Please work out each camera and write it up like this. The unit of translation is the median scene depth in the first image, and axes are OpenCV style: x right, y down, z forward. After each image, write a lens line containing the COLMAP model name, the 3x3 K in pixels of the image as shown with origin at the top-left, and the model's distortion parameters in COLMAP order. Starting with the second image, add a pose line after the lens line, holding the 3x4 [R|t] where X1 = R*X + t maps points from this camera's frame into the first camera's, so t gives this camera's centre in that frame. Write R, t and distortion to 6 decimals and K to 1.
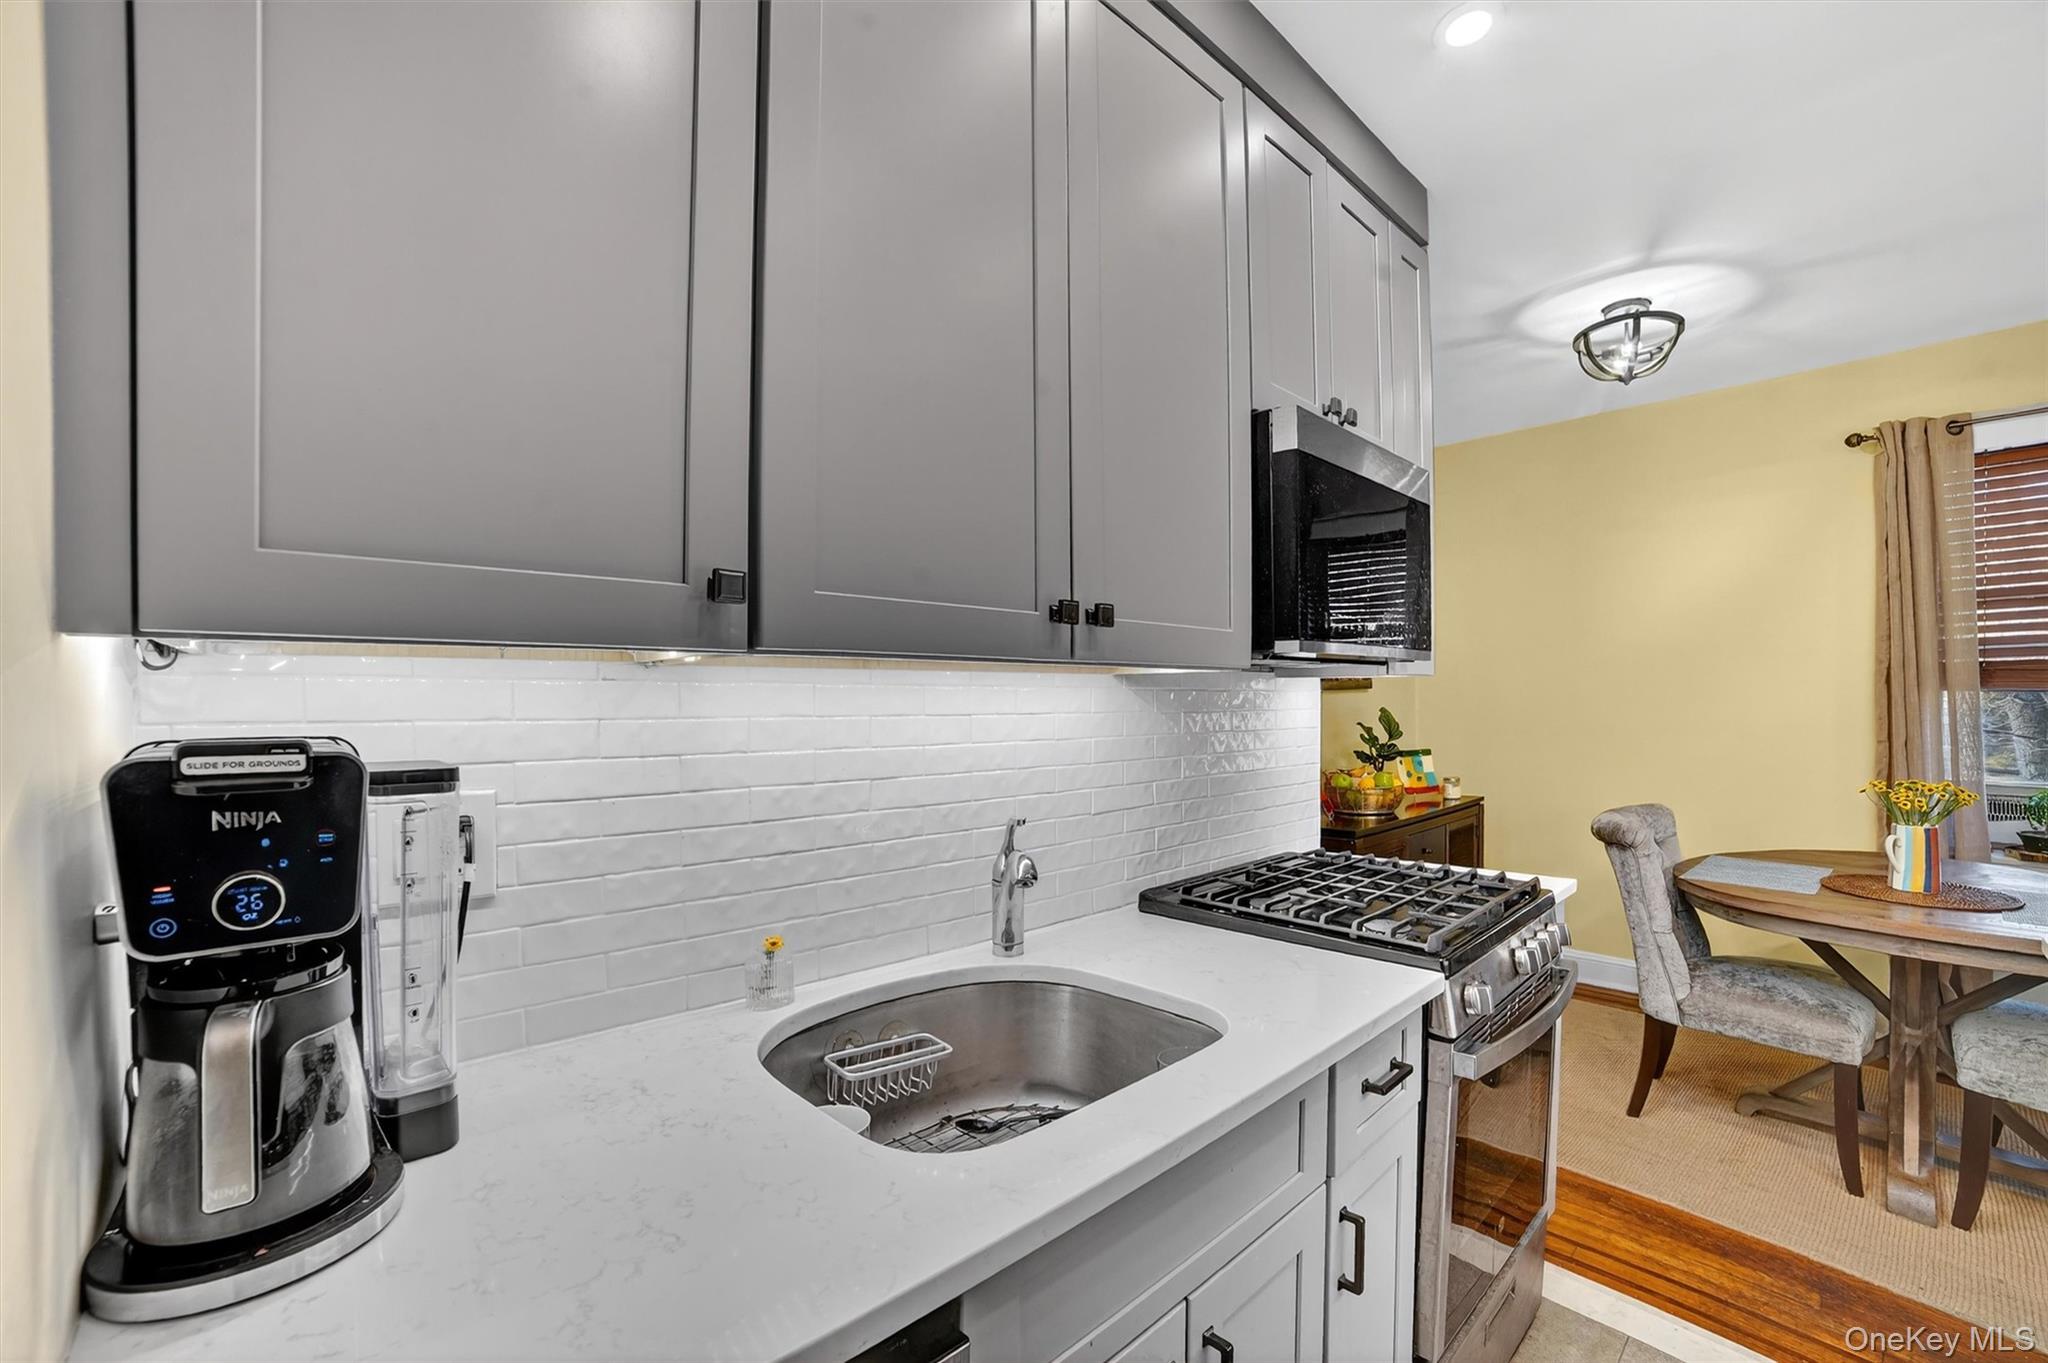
lens RADIAL K [[871.5, 0, 1015.9], [0, 871.5, 685.3], [0, 0, 1]] dist [-0.097191, 0.033386]
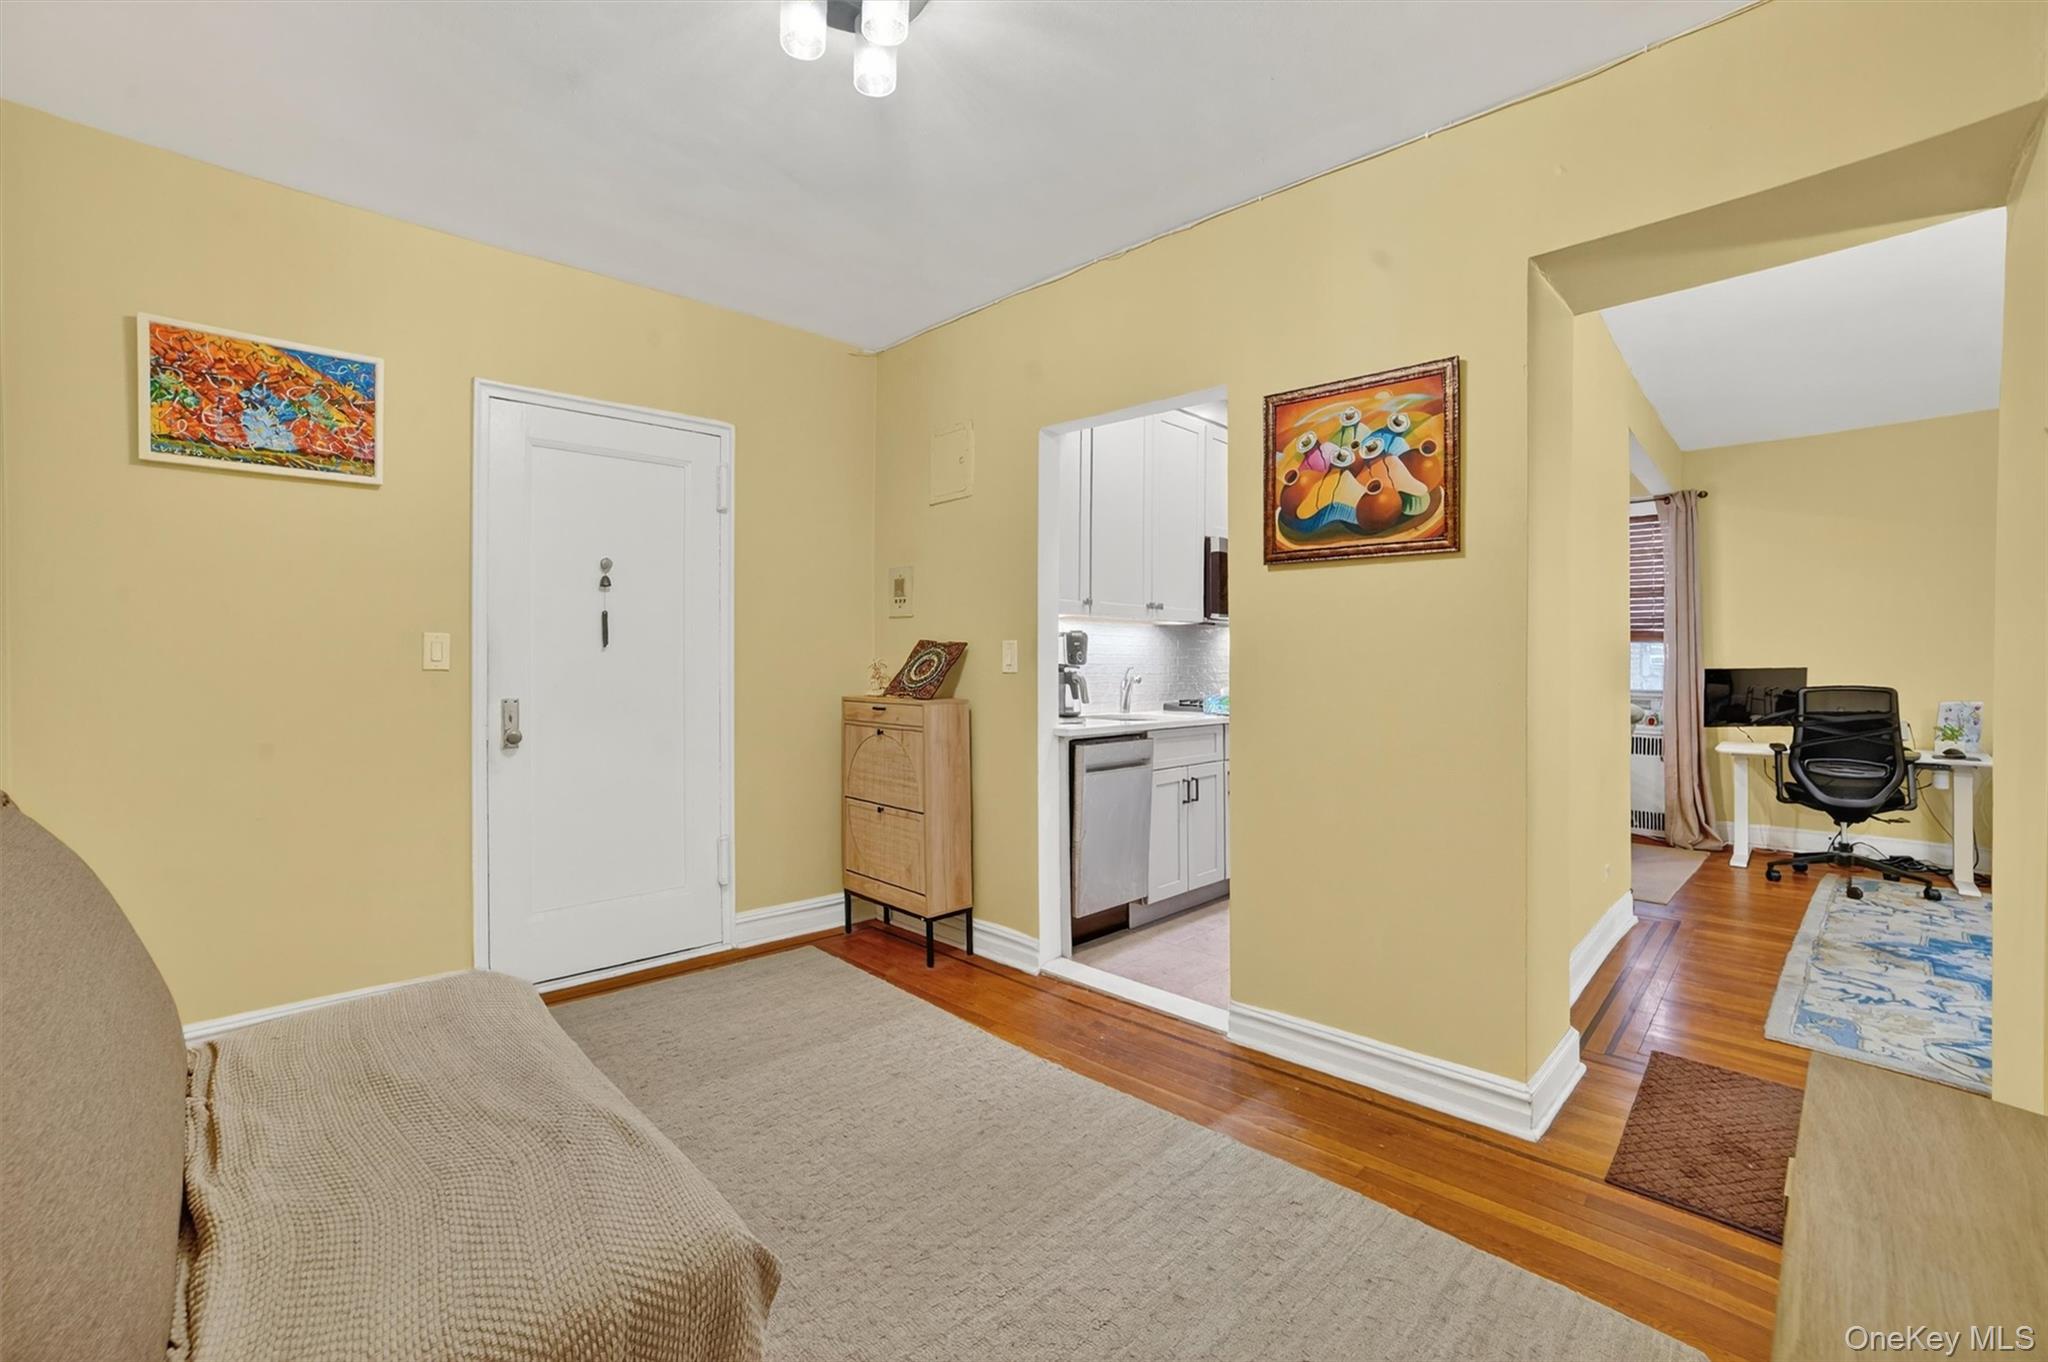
lens RADIAL K [[882.8, 0, 1023.5], [0, 882.8, 673.7], [0, 0, 1]] dist [-0.106441, 0.039983]
pose [[0.997873, 0.009159, 0.064541, -0.488055], [-0.011348, 0.999369, 0.033646, 0.054710], [-0.064192, -0.034307, 0.997348, -1.801667]]
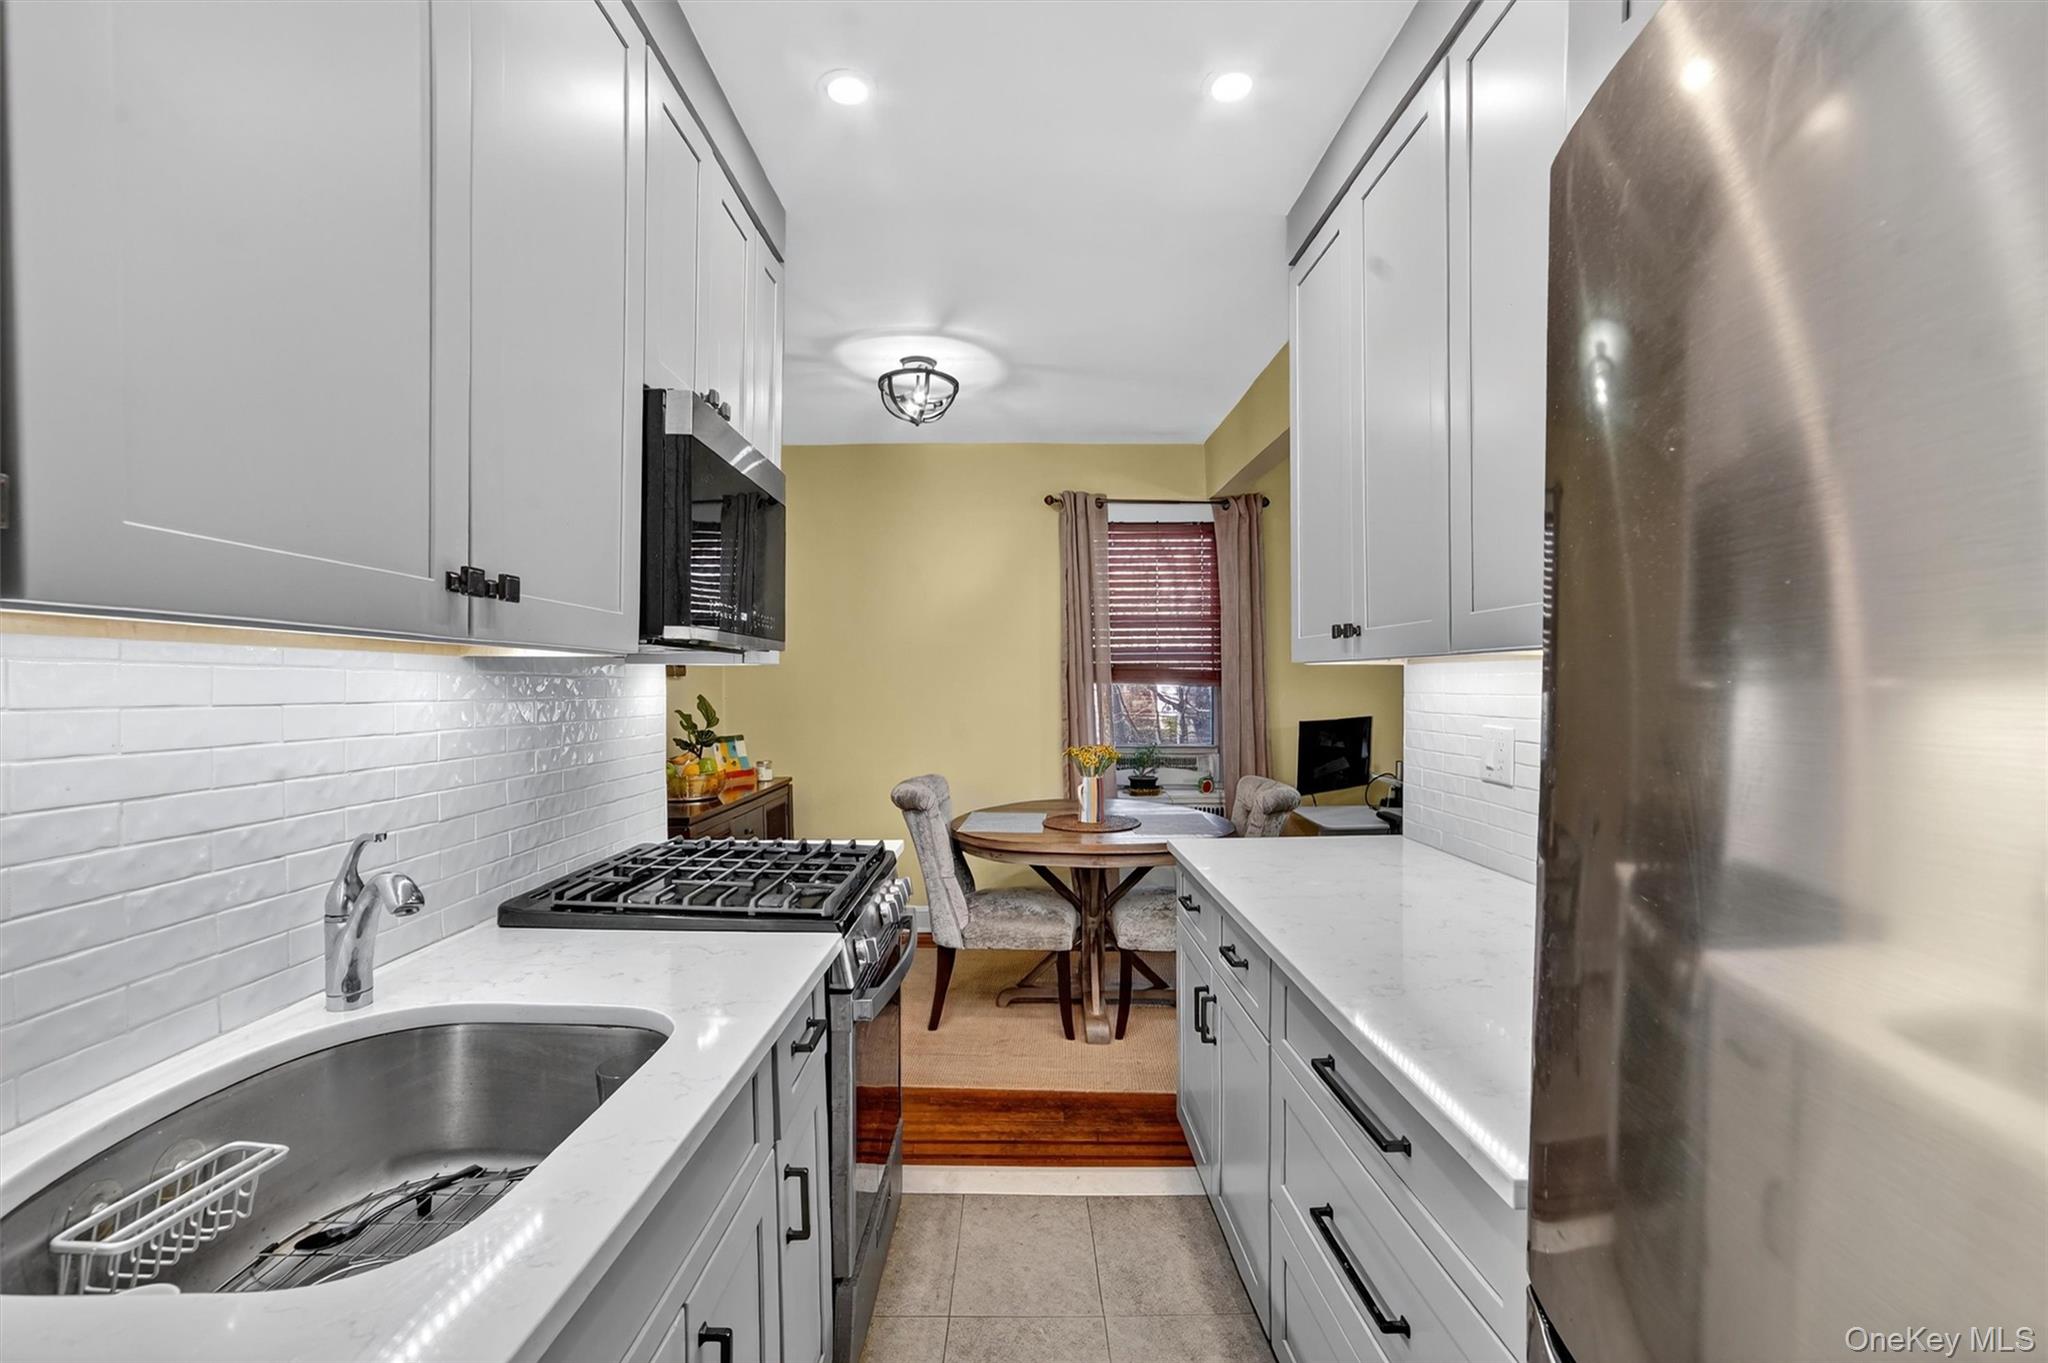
lens RADIAL K [[882.8, 0, 1023.5], [0, 882.8, 674.2], [0, 0, 1]] dist [-0.106441, 0.039983]
pose [[0.682628, 0.015184, 0.730608, -0.124016], [-0.016274, 0.999852, -0.005575, 0.001274], [-0.730585, -0.008085, 0.682774, 0.028498]]
